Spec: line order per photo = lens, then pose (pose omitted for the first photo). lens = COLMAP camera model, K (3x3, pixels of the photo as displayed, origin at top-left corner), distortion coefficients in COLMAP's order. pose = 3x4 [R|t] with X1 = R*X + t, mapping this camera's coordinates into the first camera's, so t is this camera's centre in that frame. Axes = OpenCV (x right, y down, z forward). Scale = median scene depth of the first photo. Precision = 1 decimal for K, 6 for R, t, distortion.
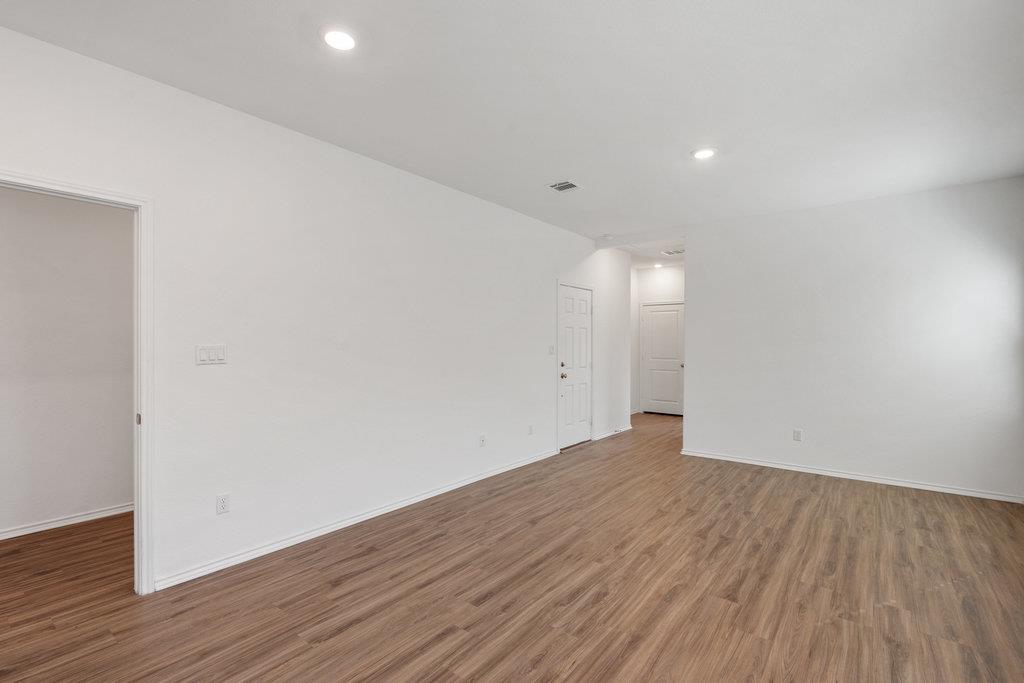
lens RADIAL K [[467.0, 0, 513.6], [0, 467.0, 339.0], [0, 0, 1]] dist [-0.001505, -0.003095]
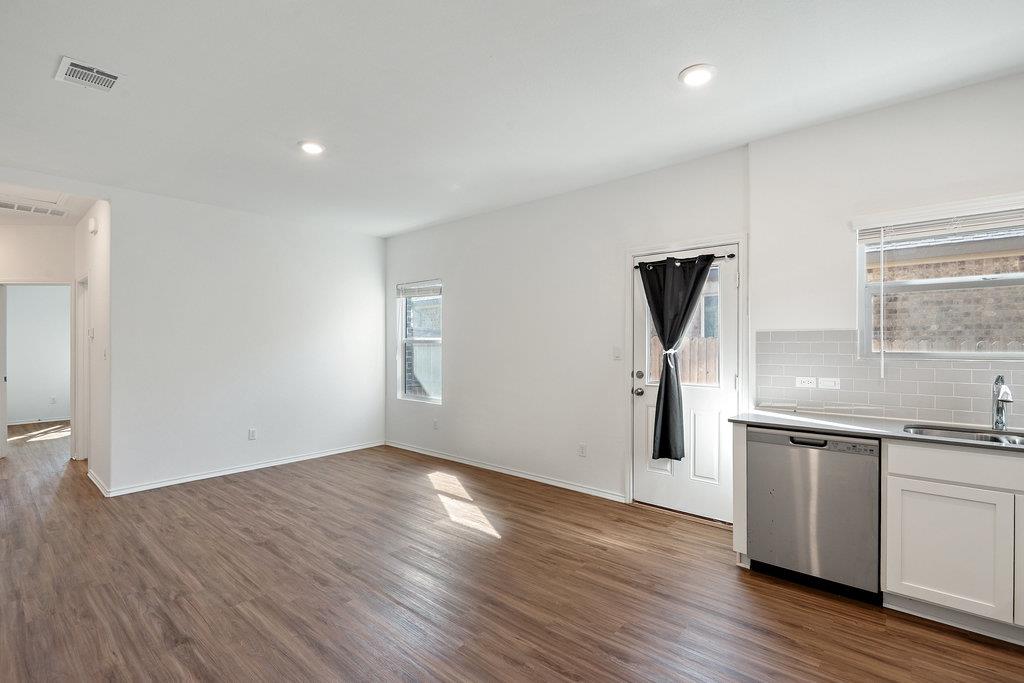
lens RADIAL K [[467.0, 0, 509.0], [0, 467.0, 346.4], [0, 0, 1]] dist [-0.001505, -0.003095]
pose [[0.060270, -0.009769, 0.998134, -0.574420], [-0.003446, 0.999944, 0.009995, 0.001113], [-0.998176, -0.004042, 0.060233, 0.578510]]
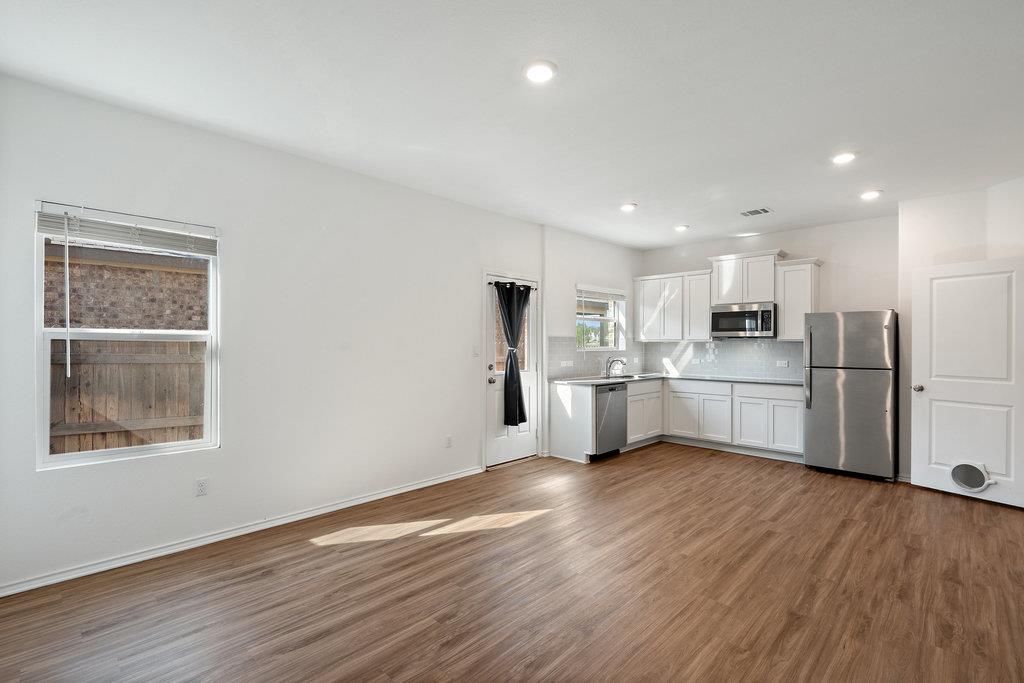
lens RADIAL K [[467.0, 0, 506.0], [0, 467.0, 343.0], [0, 0, 1]] dist [-0.001505, -0.003095]
pose [[-0.992281, -0.005835, 0.123871, 0.397234], [-0.006565, 0.999963, -0.005487, 0.012538], [-0.123835, -0.006258, -0.992283, 1.838131]]
